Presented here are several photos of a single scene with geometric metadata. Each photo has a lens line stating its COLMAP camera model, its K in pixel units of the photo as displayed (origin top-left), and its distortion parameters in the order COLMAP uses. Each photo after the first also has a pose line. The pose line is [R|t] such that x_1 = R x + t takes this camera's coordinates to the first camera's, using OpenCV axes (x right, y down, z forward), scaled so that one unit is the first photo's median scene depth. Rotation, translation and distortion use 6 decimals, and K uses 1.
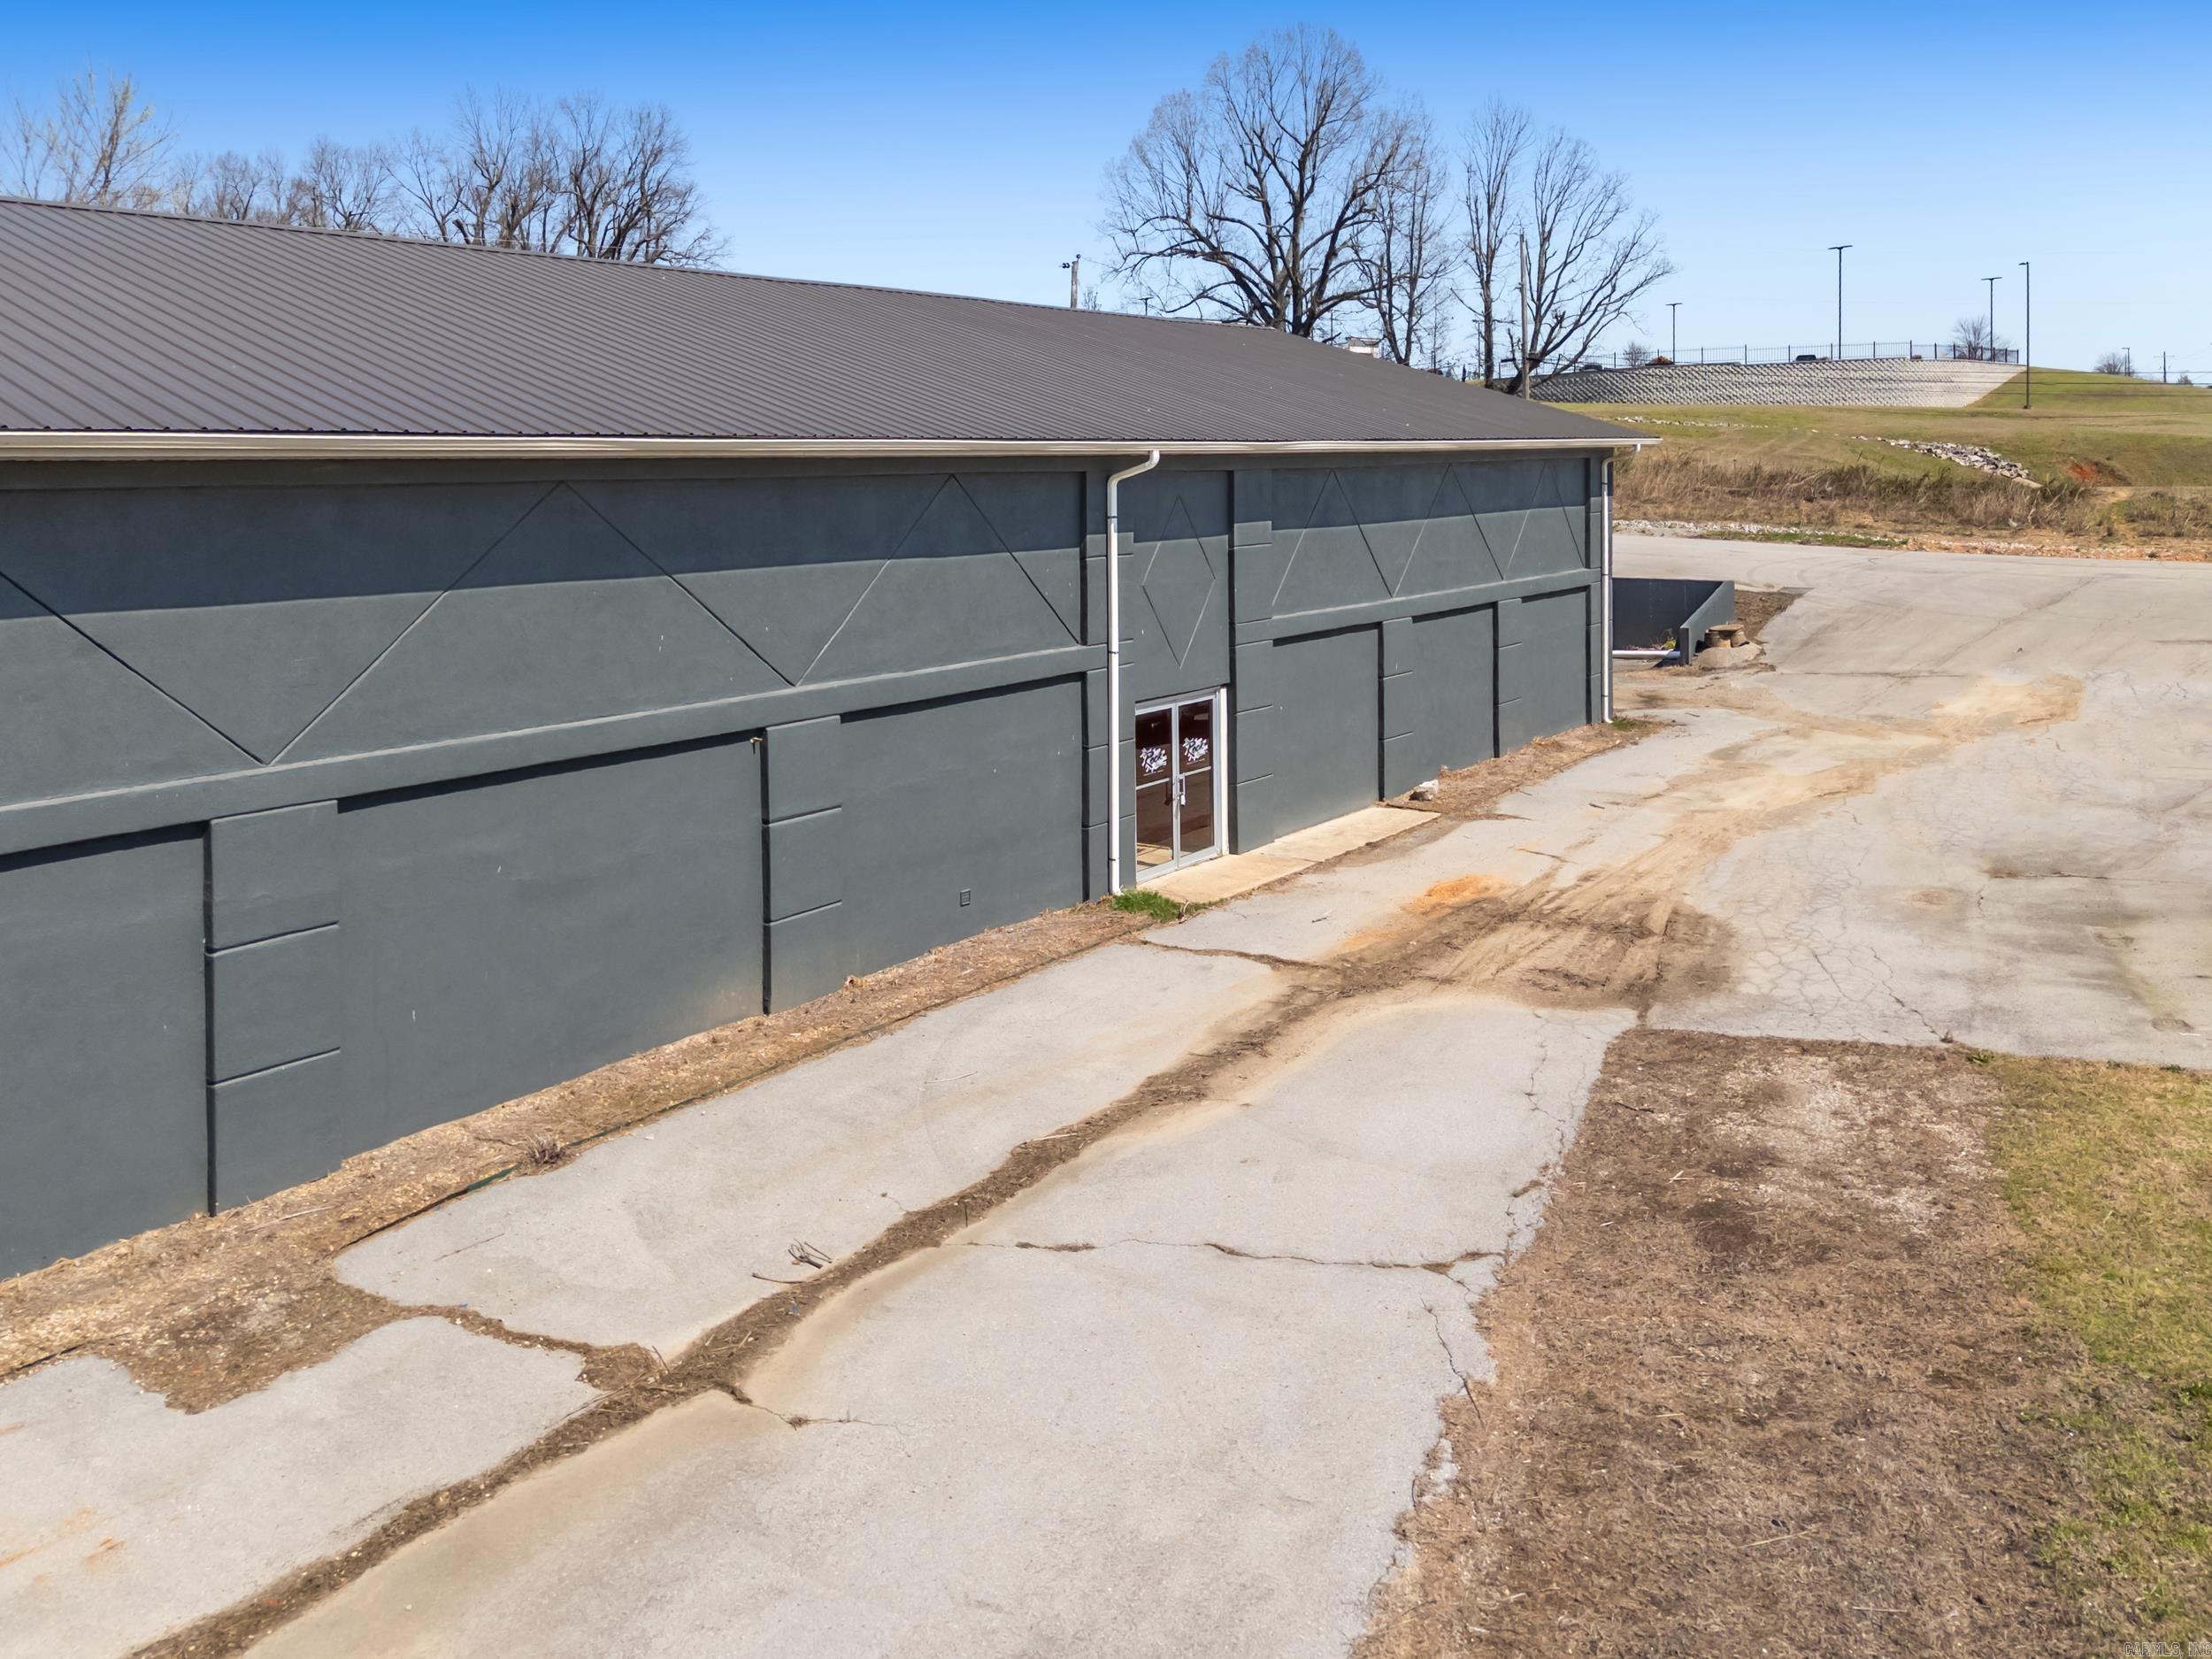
lens RADIAL K [[1678.2, 0, 1112.1], [0, 1678.2, 646.0], [0, 0, 1]] dist [0.055119, -0.027719]
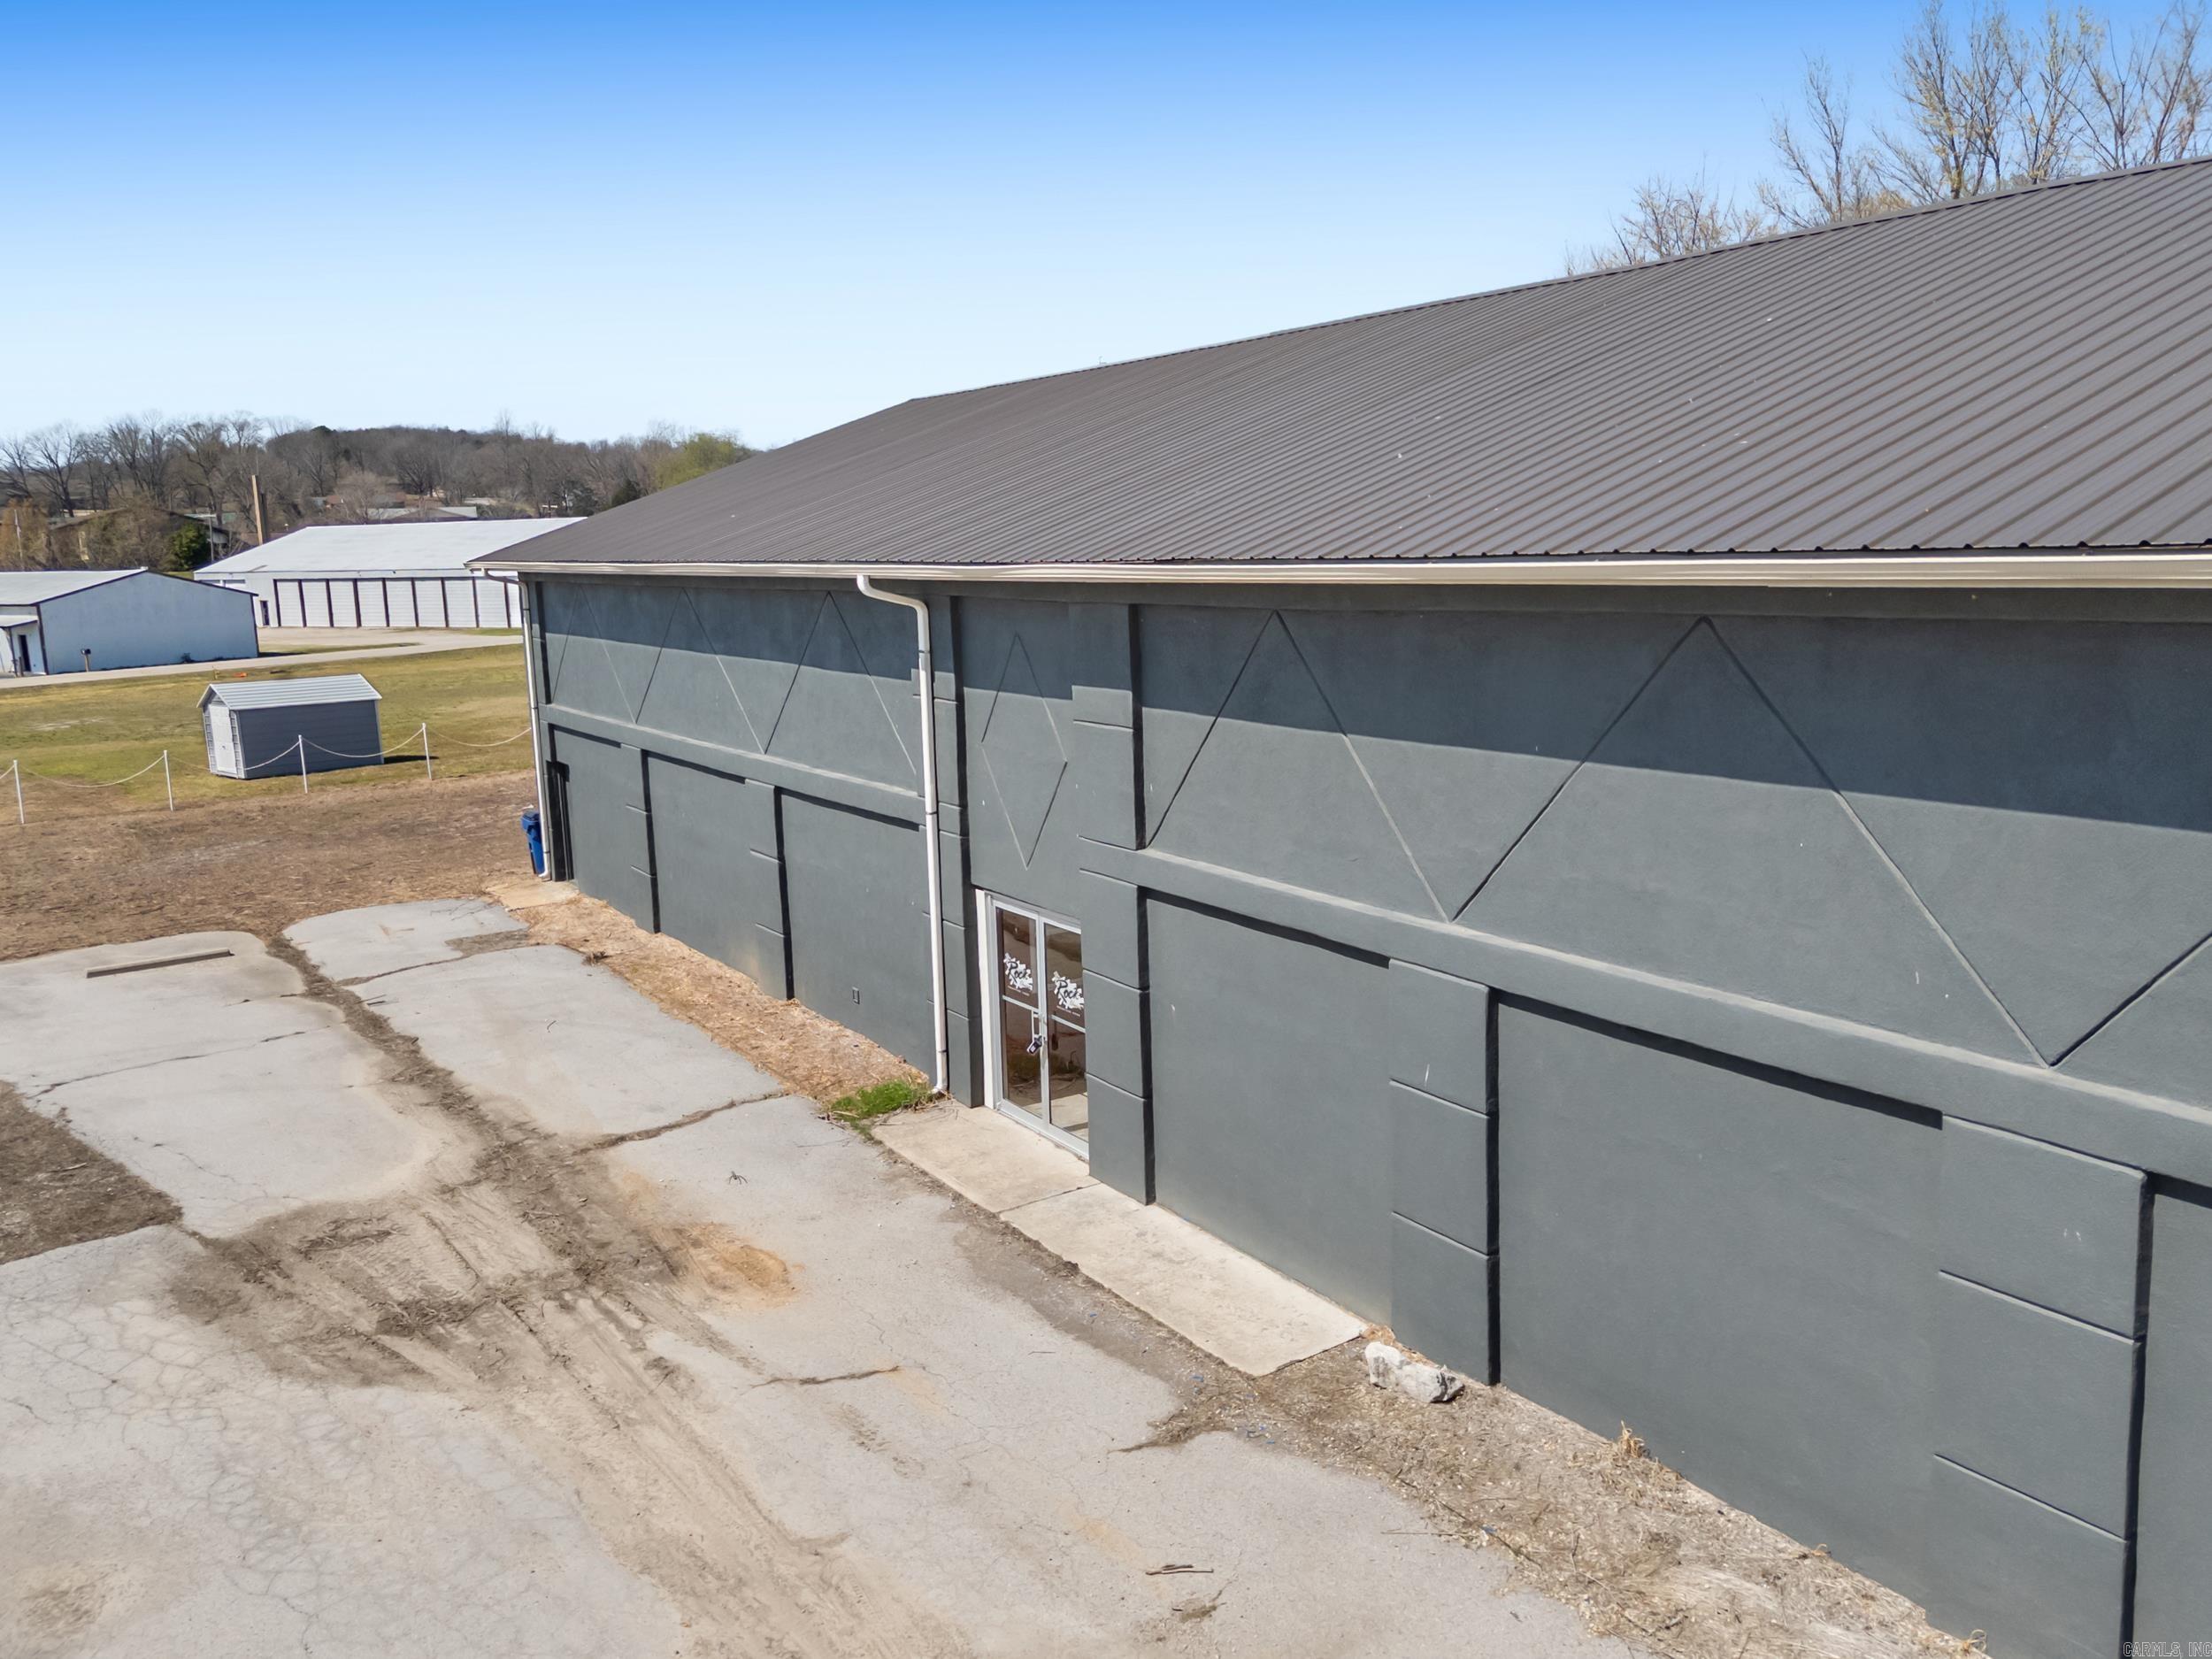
lens RADIAL K [[1736.3, 0, 1106.9], [0, 1736.3, 801.7], [0, 0, 1]] dist [0.082805, -0.106369]
pose [[-0.341294, 0.189018, -0.920755, 0.254840], [-0.041624, 0.975572, 0.215700, -0.063887], [0.939034, 0.111943, -0.325090, 0.451886]]
